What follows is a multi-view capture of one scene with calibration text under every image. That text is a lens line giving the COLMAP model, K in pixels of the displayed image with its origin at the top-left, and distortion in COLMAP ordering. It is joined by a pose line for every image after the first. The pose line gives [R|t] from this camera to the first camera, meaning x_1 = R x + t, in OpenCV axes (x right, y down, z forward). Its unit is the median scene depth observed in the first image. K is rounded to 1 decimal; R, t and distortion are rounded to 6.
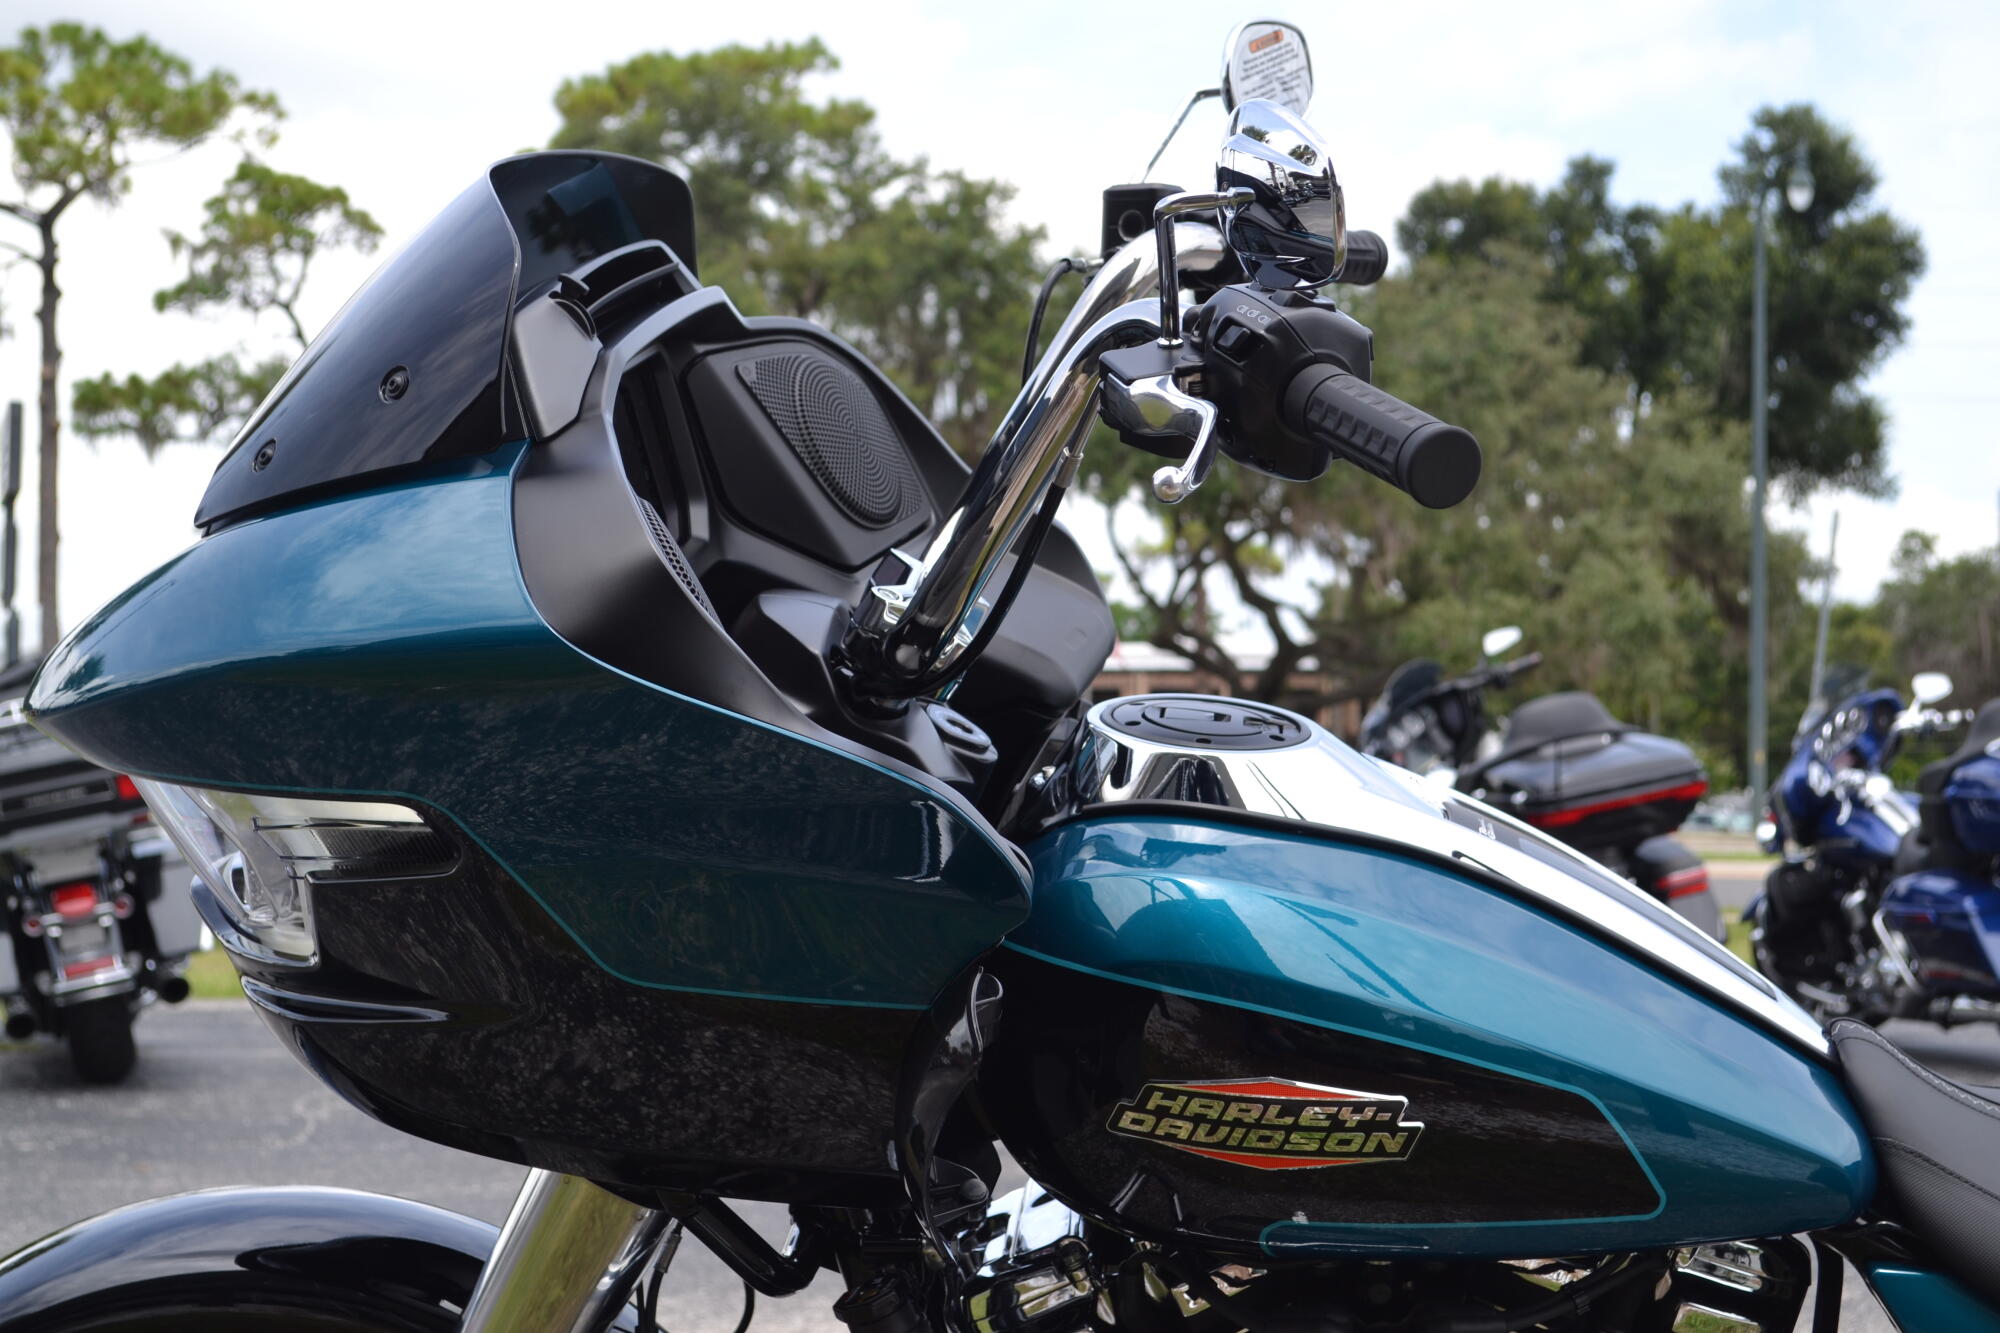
lens RADIAL K [[3641.1, 0, 992.2], [0, 3641.1, 664.6], [0, 0, 1]] dist [0.007442, 0.038816]
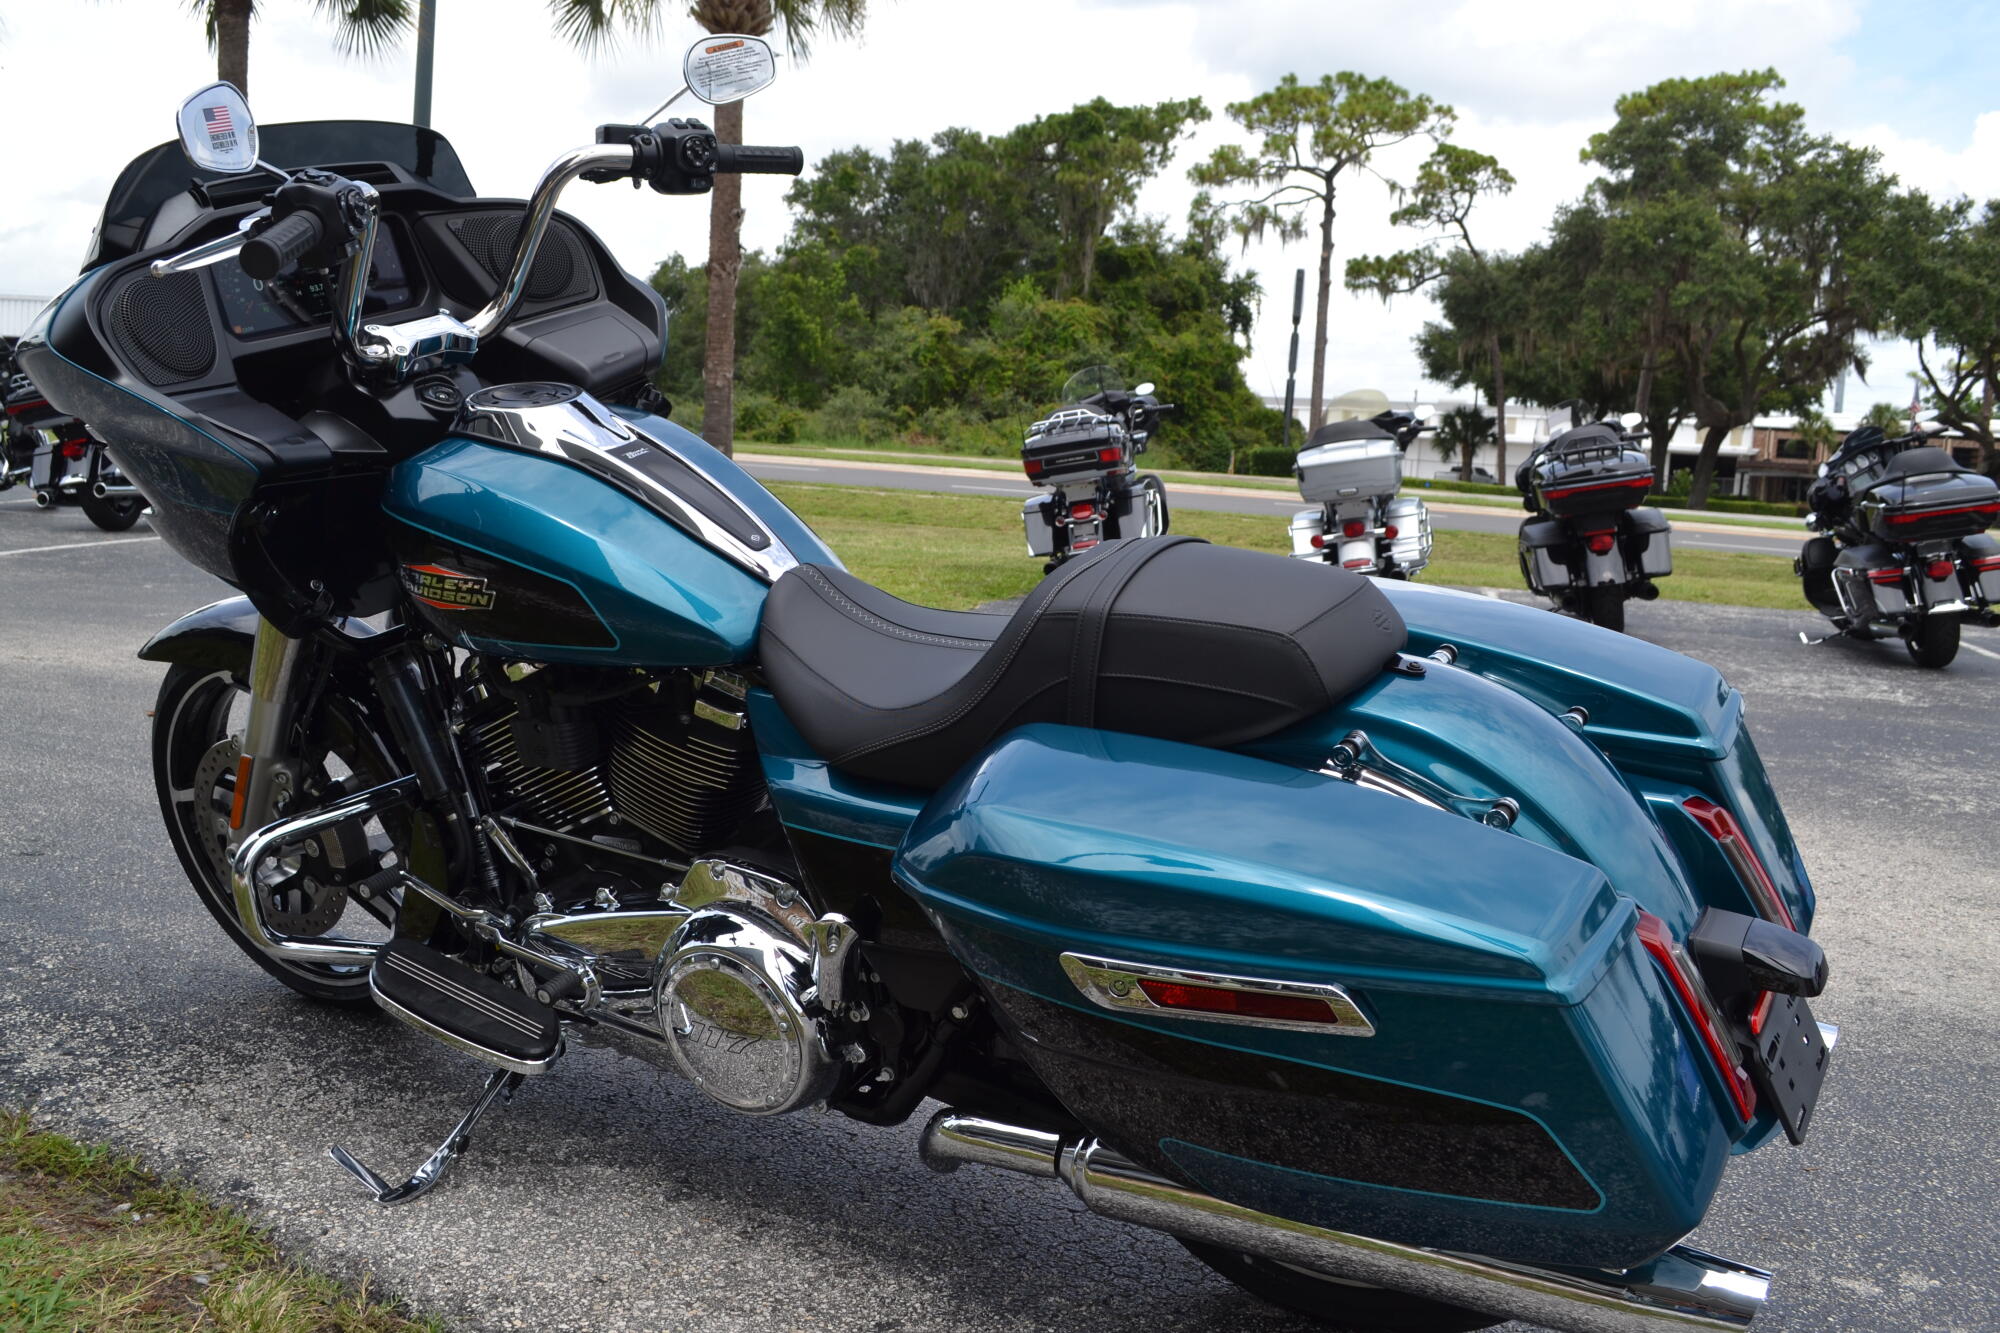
lens RADIAL K [[1866.3, 0, 1000.0], [0, 1866.3, 666.5], [0, 0, 1]] dist [-0.052817, -0.002981]
pose [[0.902087, 0.096119, -0.420713, 0.125796], [-0.037778, 0.988726, 0.144889, 0.000924], [0.429897, -0.114809, 0.895549, 0.028802]]
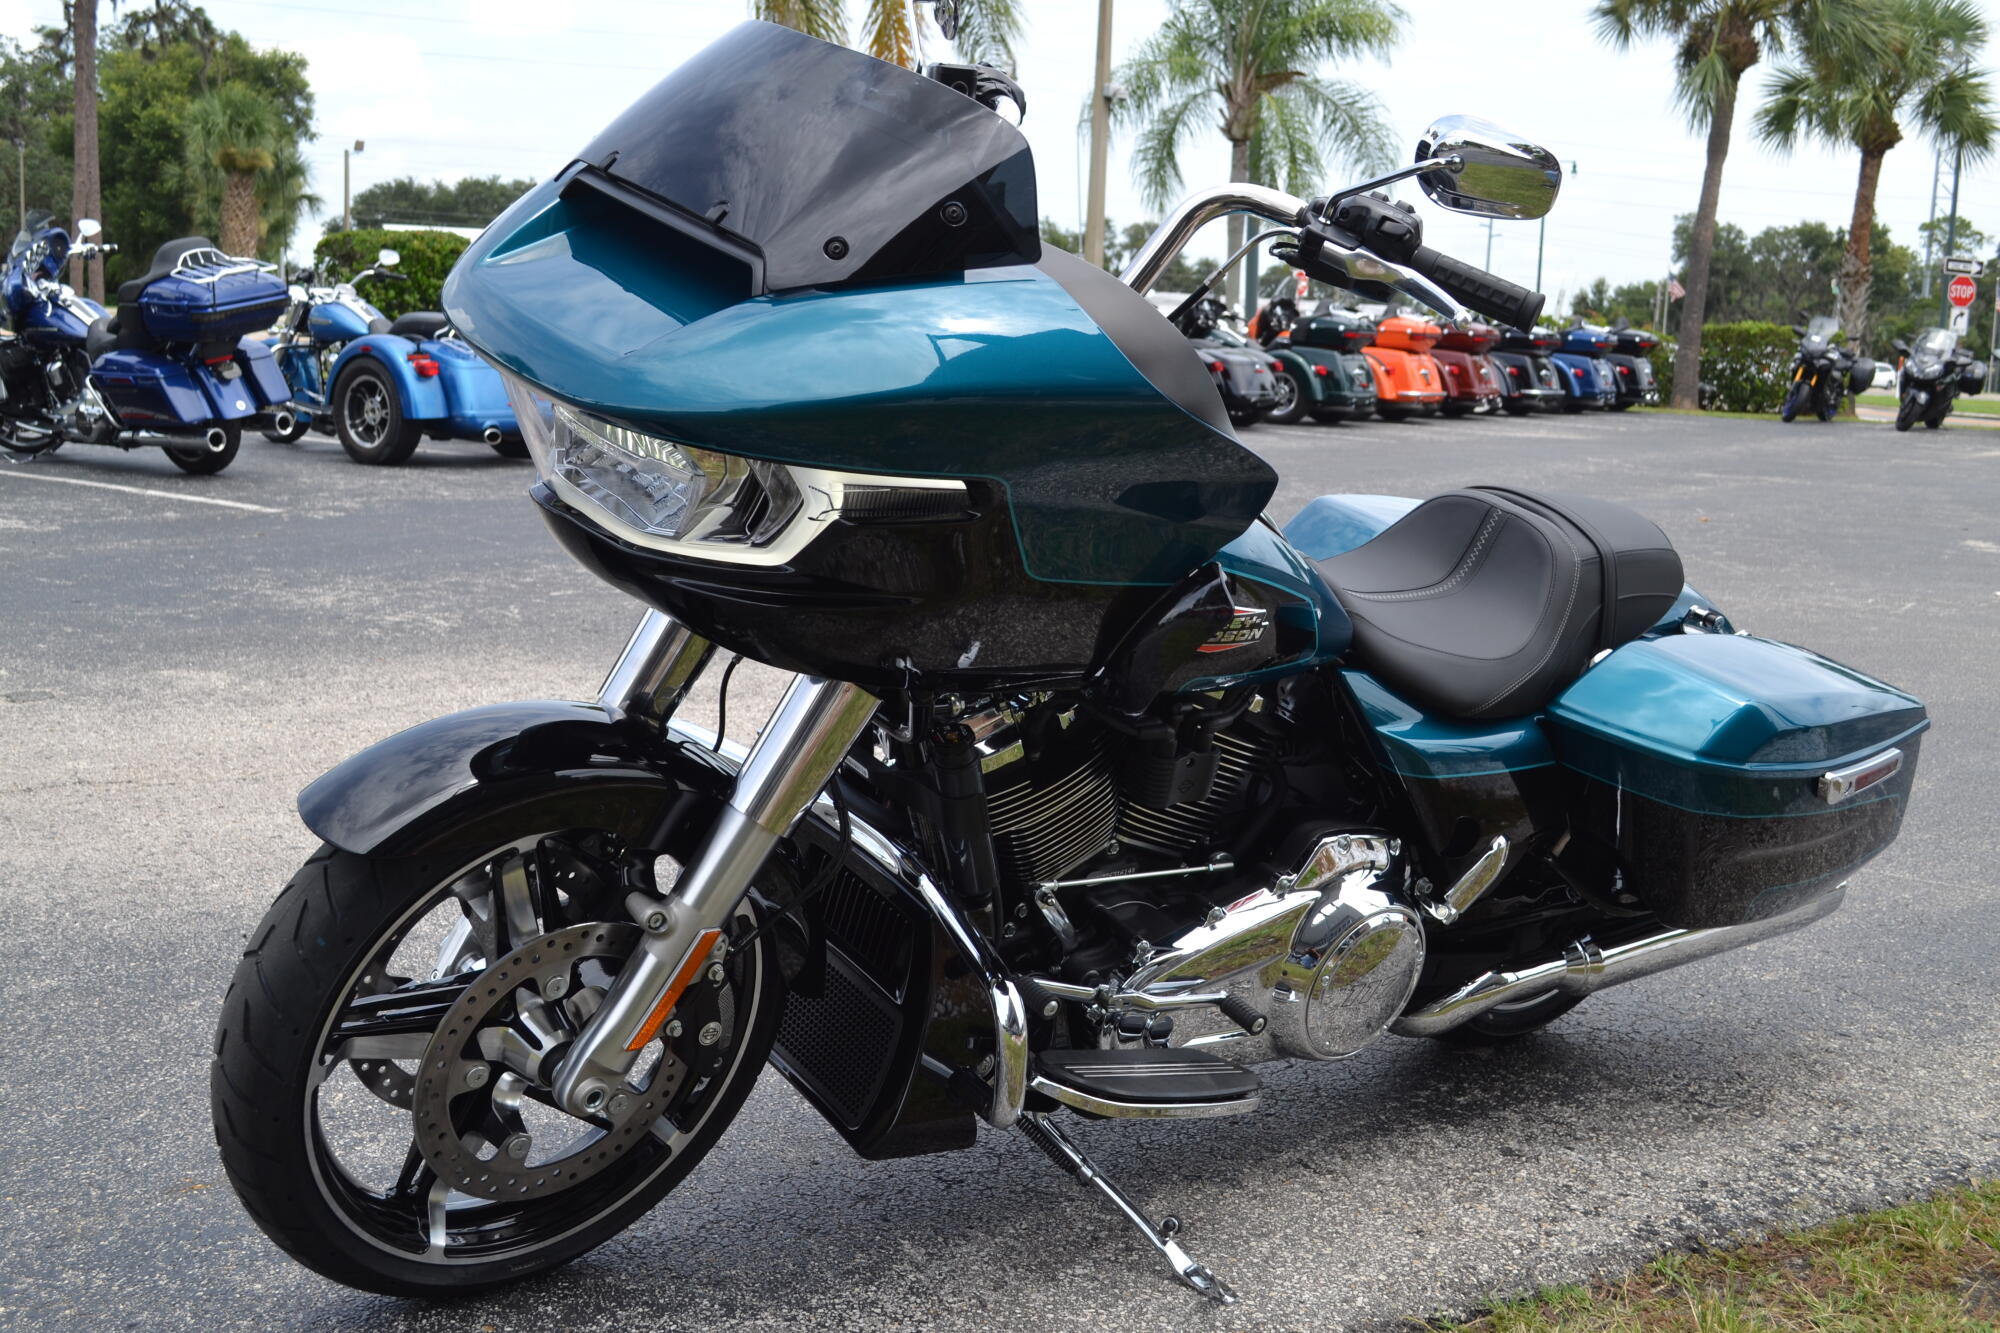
lens RADIAL K [[2244.5, 0, 947.7], [0, 2244.5, 663.7], [0, 0, 1]] dist [-0.019834, -0.004006]
pose [[0.739674, -0.089639, 0.666969, -0.123943], [-0.051375, 0.980676, 0.188775, -0.010161], [-0.671001, -0.173897, 0.720775, 0.039680]]
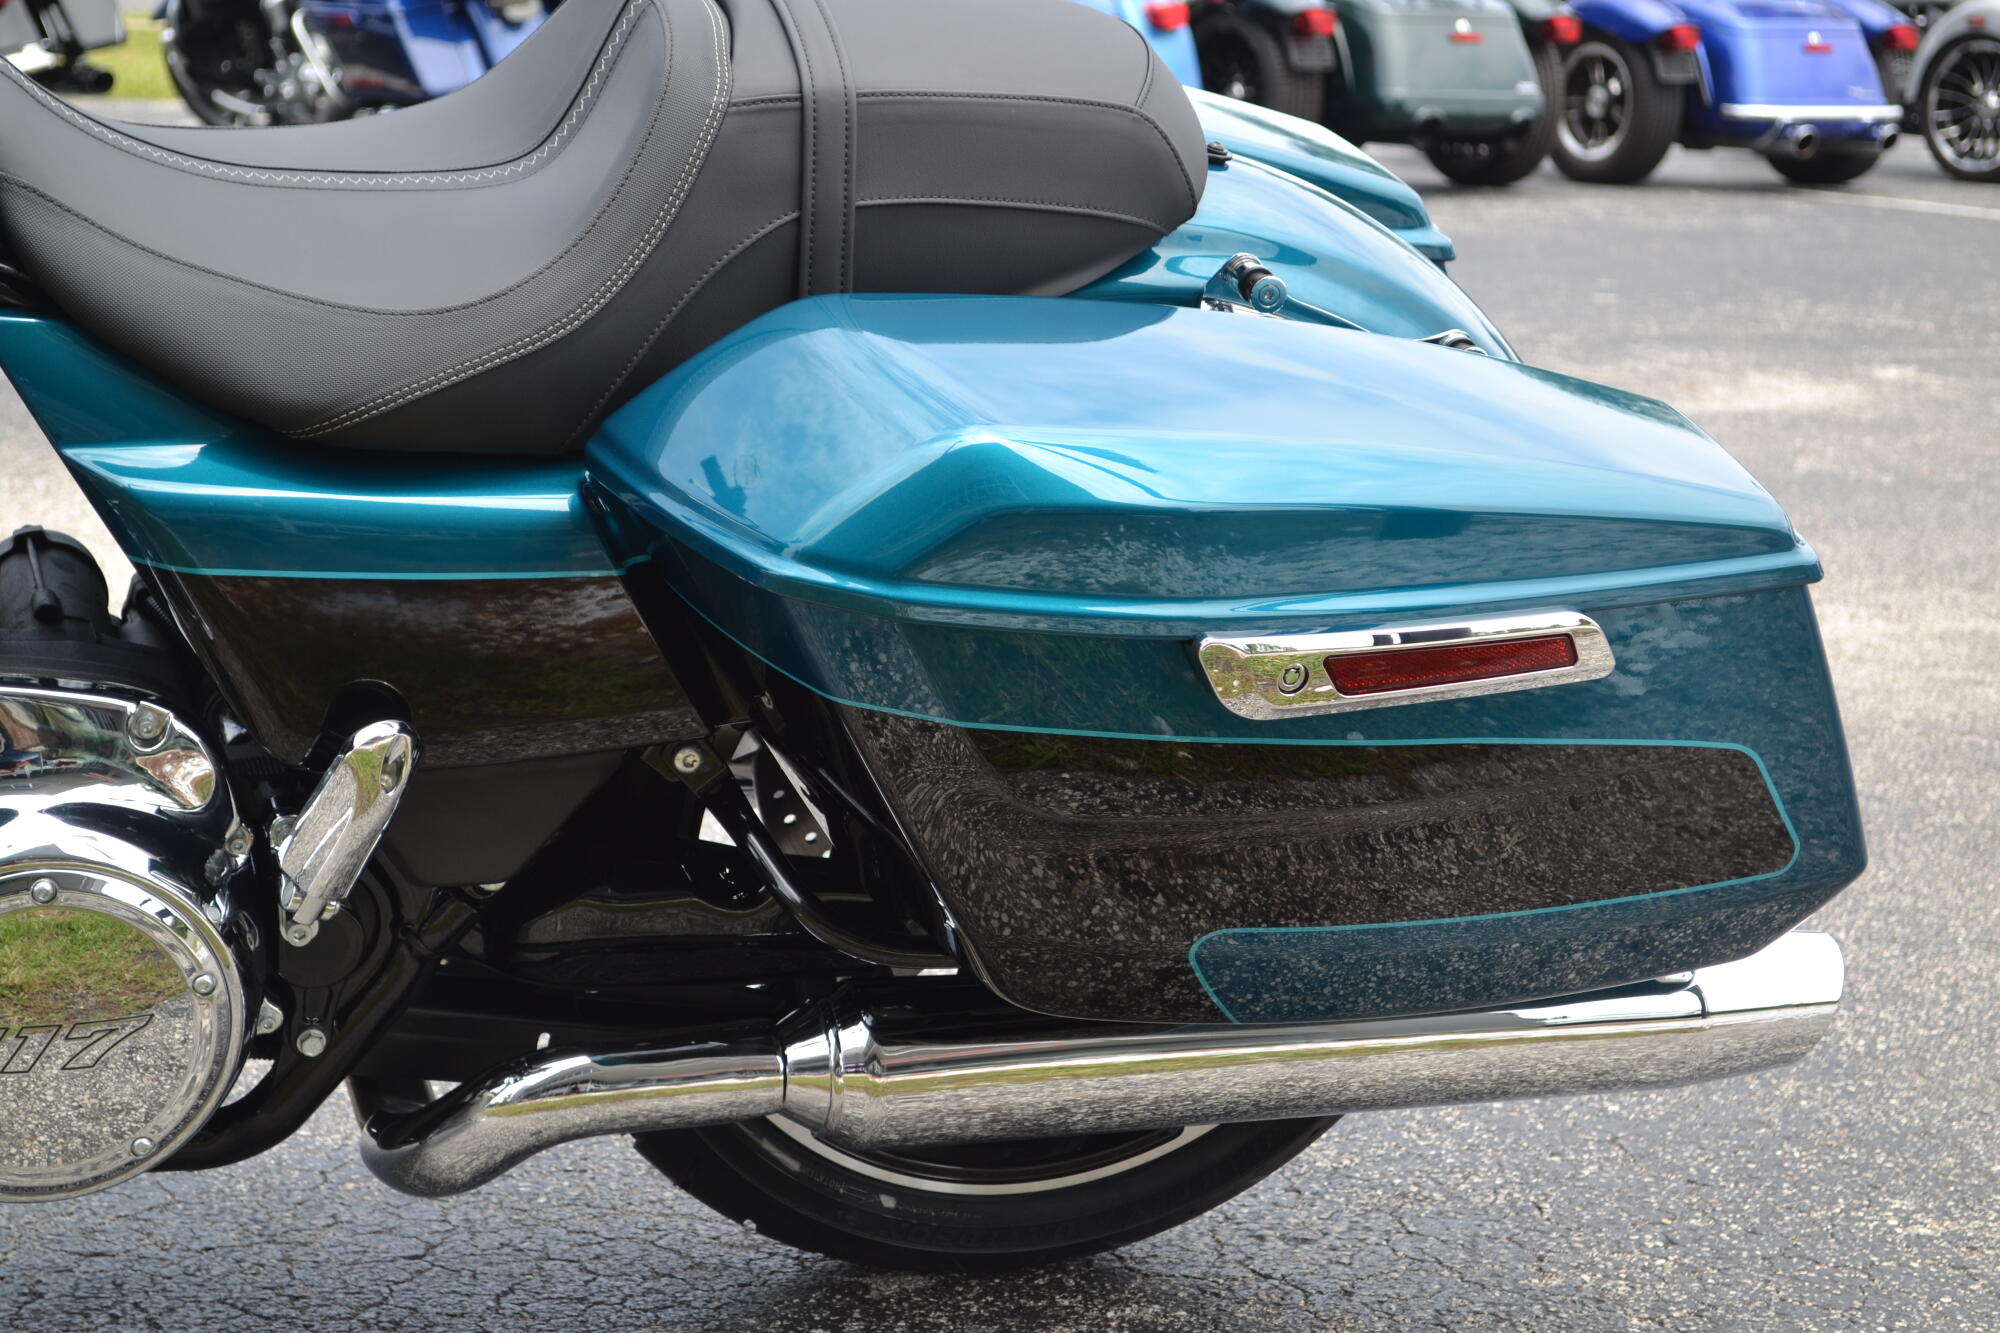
lens RADIAL K [[4056.9, 0, 975.3], [0, 4056.9, 662.0], [0, 0, 1]] dist [0.044996, 0.010880]
pose [[0.926295, -0.037657, 0.374912, 0.014301], [-0.045966, 0.976269, 0.211626, 0.004012], [-0.373984, -0.213261, 0.902583, -0.003419]]
